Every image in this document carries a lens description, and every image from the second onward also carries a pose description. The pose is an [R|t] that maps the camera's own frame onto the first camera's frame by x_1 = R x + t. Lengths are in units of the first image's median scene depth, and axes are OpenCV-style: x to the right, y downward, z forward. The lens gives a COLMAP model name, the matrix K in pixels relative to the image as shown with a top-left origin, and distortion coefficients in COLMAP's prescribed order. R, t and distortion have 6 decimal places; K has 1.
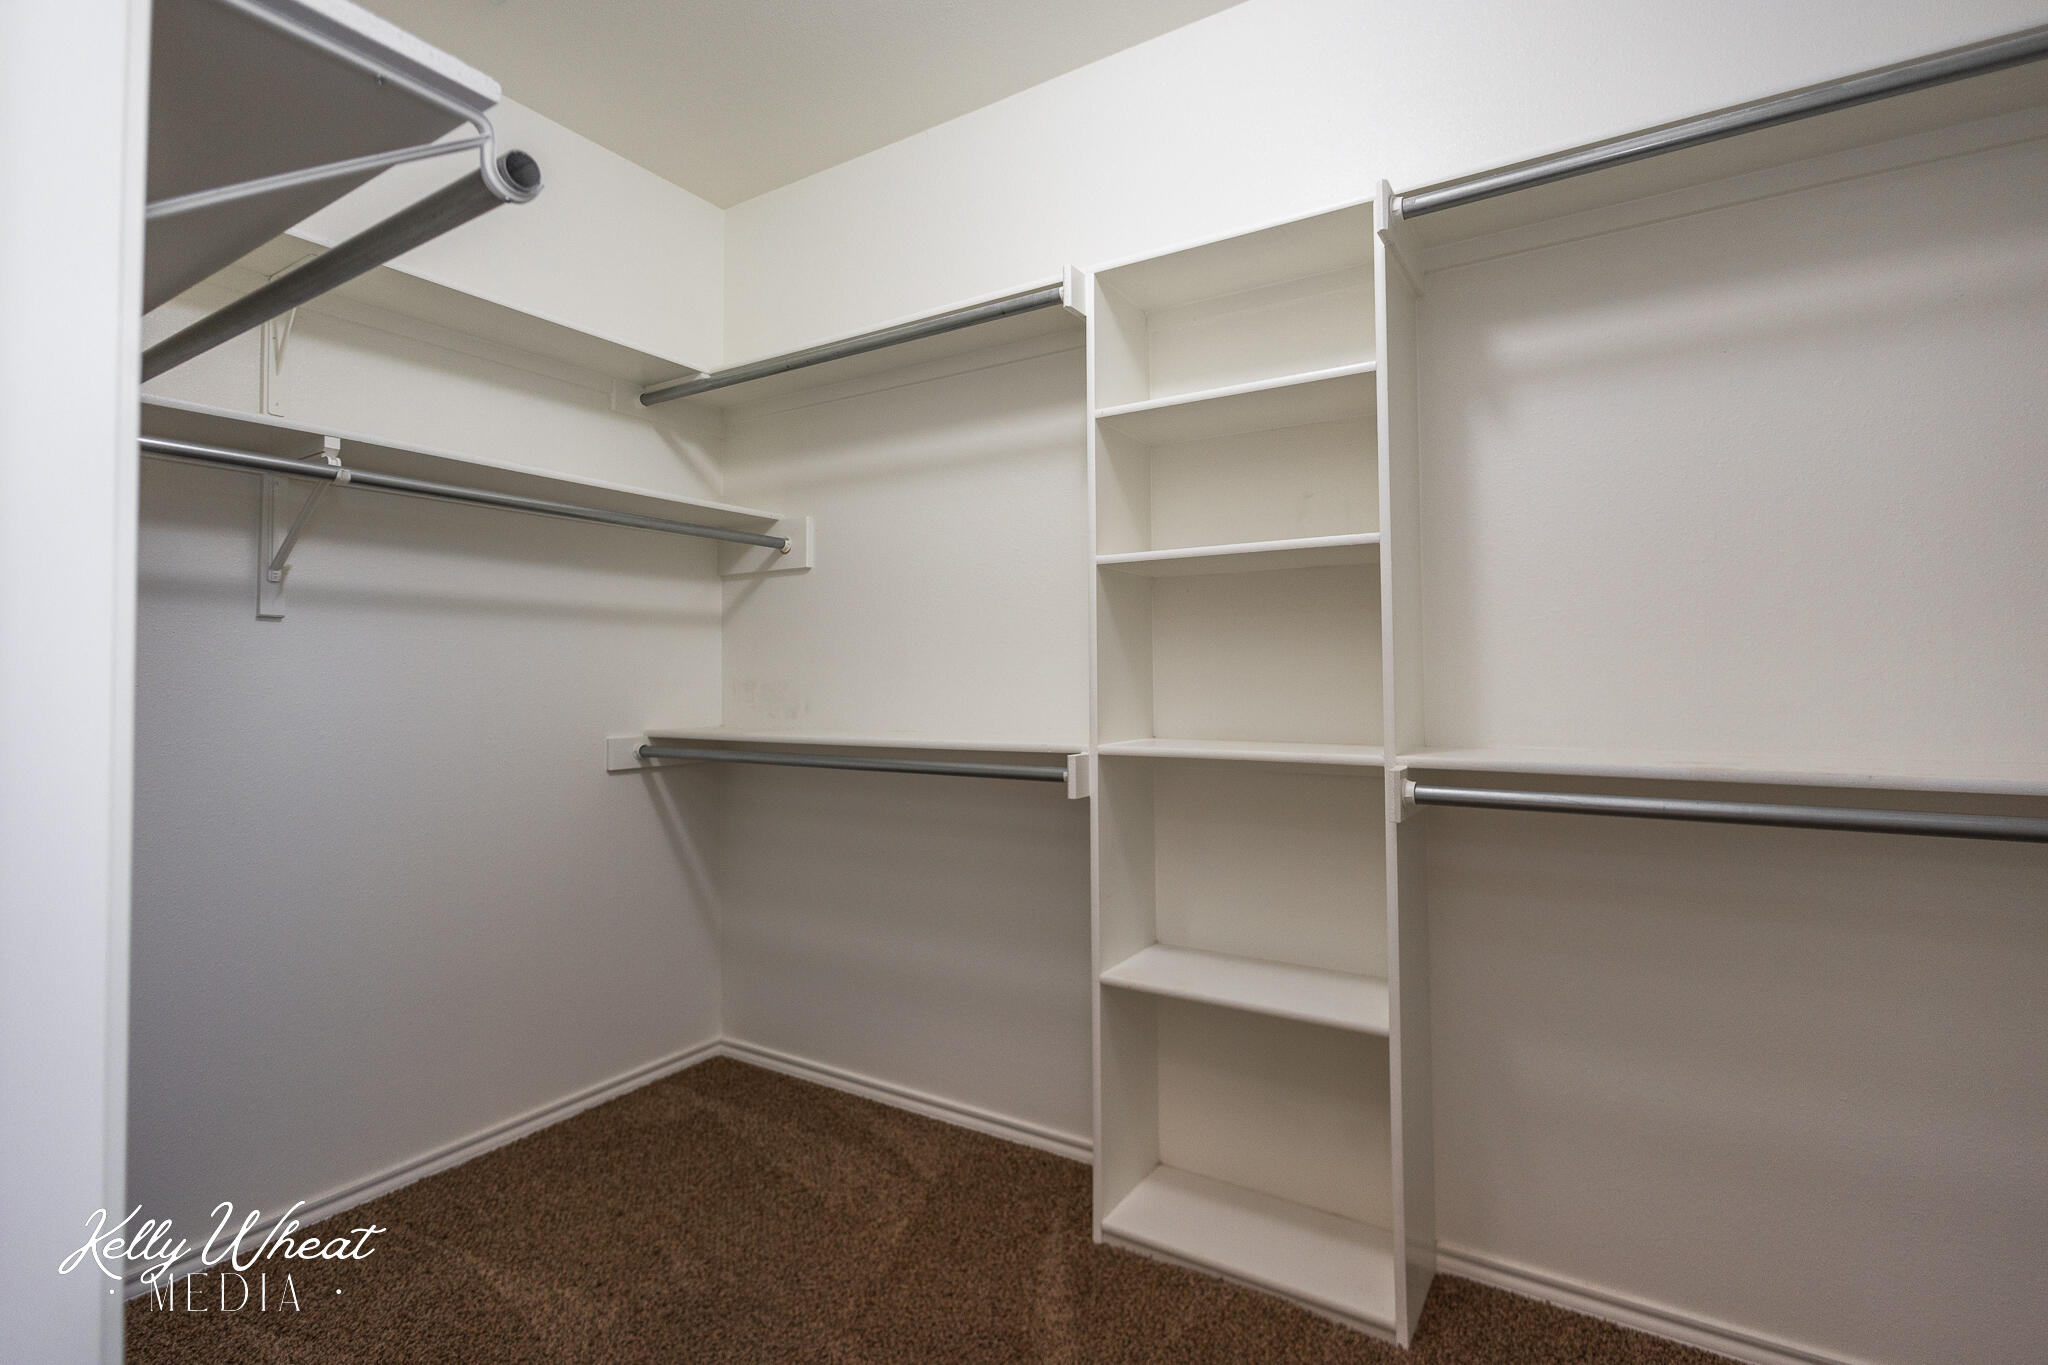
lens RADIAL K [[959.7, 0, 1026.4], [0, 959.7, 682.0], [0, 0, 1]] dist [0.003868, -0.000083]
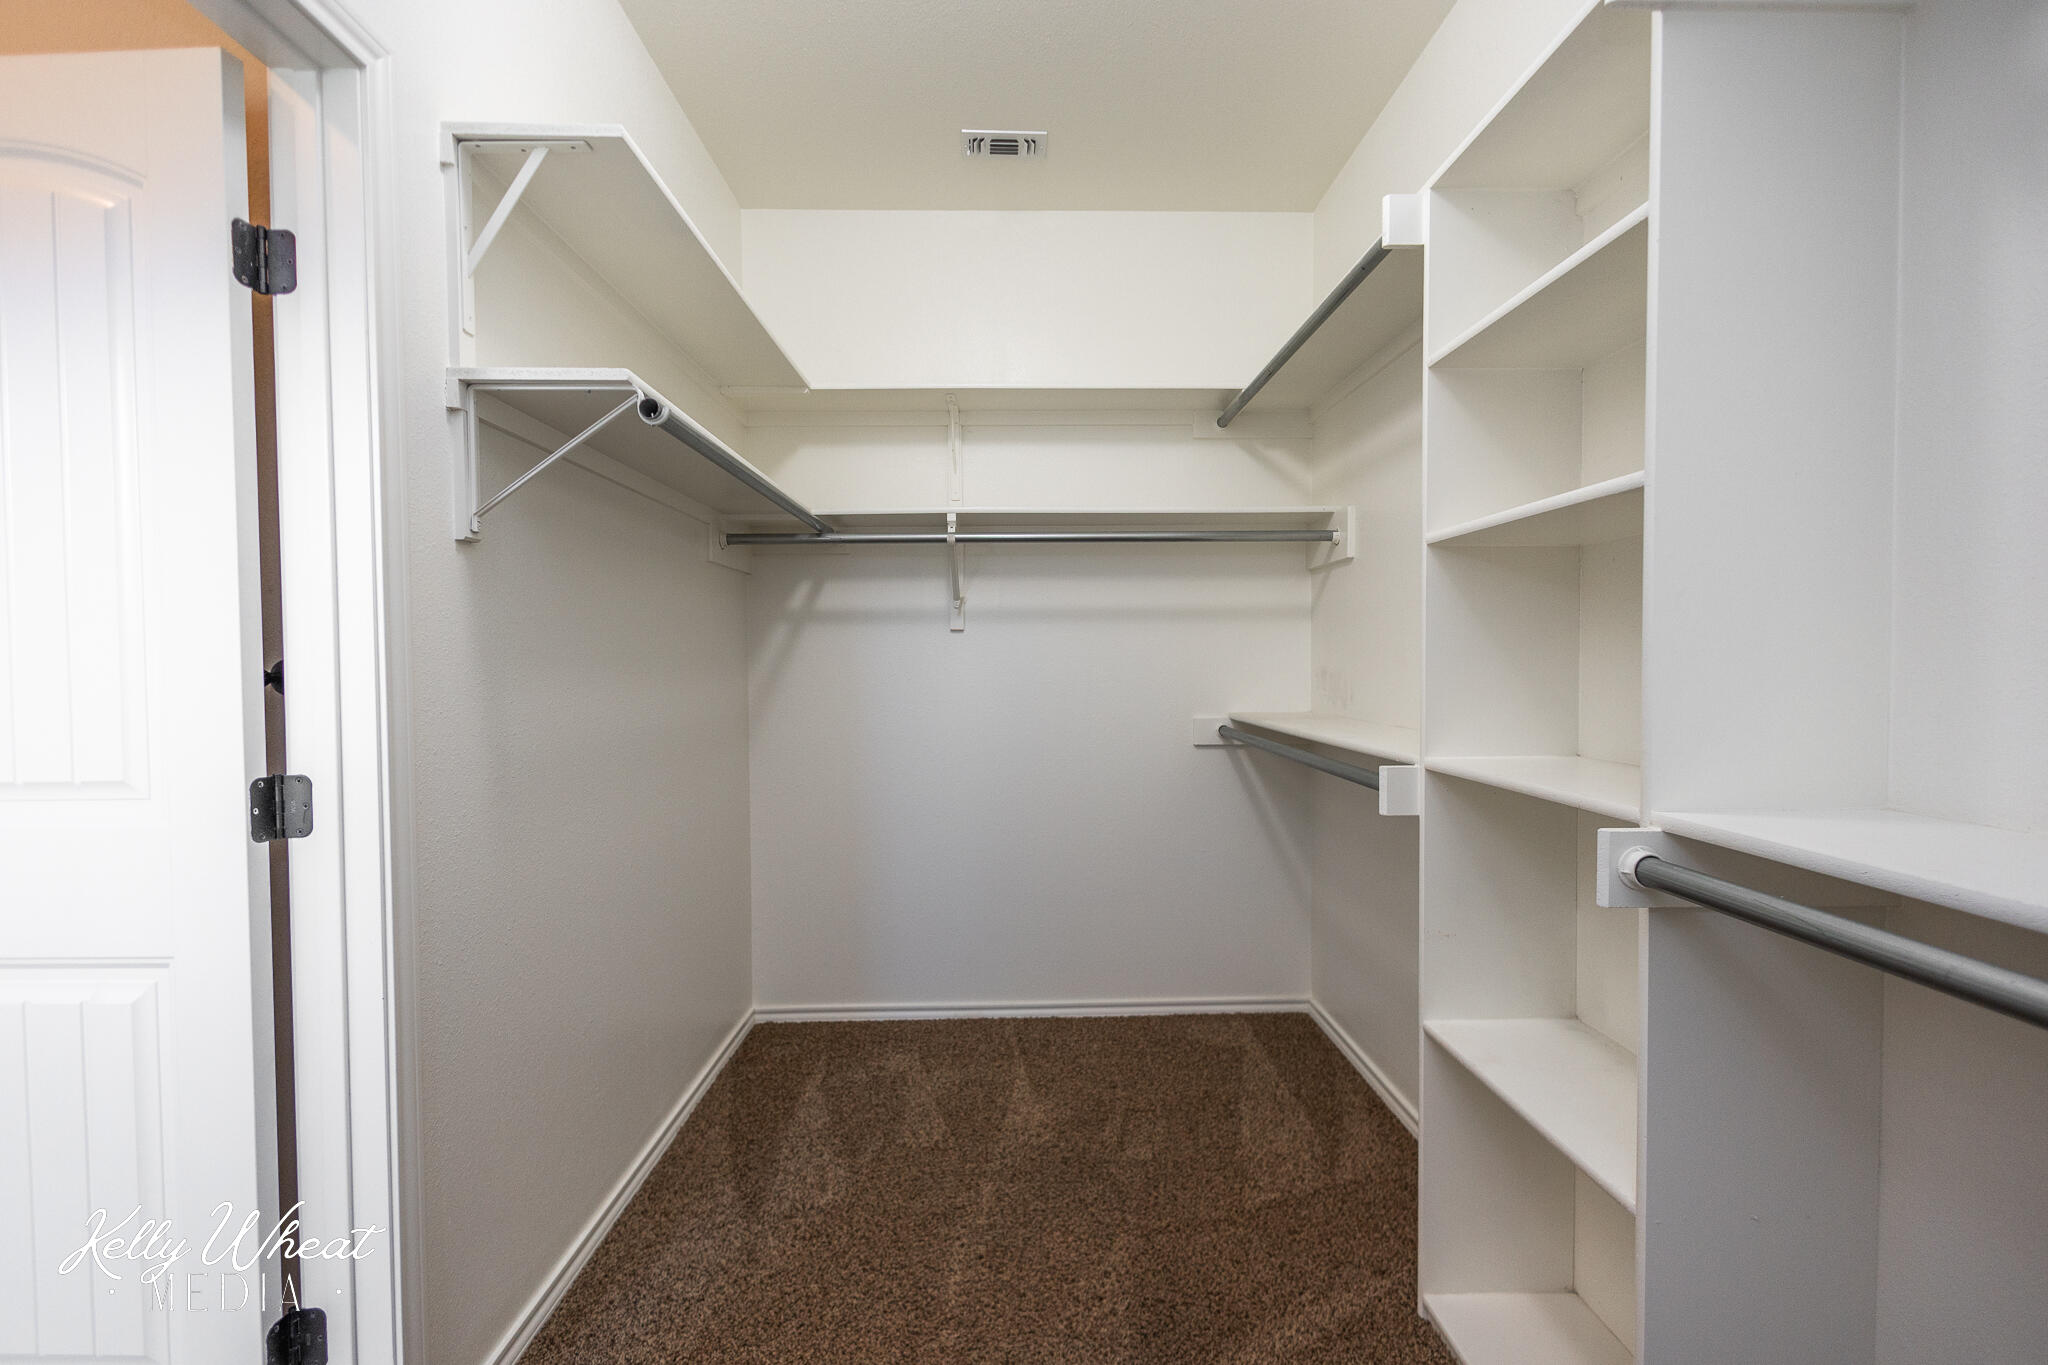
lens RADIAL K [[942.6, 0, 1022.1], [0, 942.6, 722.4], [0, 0, 1]] dist [0.000023, -0.000077]
pose [[0.548136, 0.056909, -0.834451, 0.424057], [0.003386, 0.997523, 0.070255, -0.018831], [0.836383, -0.041335, 0.546585, 0.178334]]
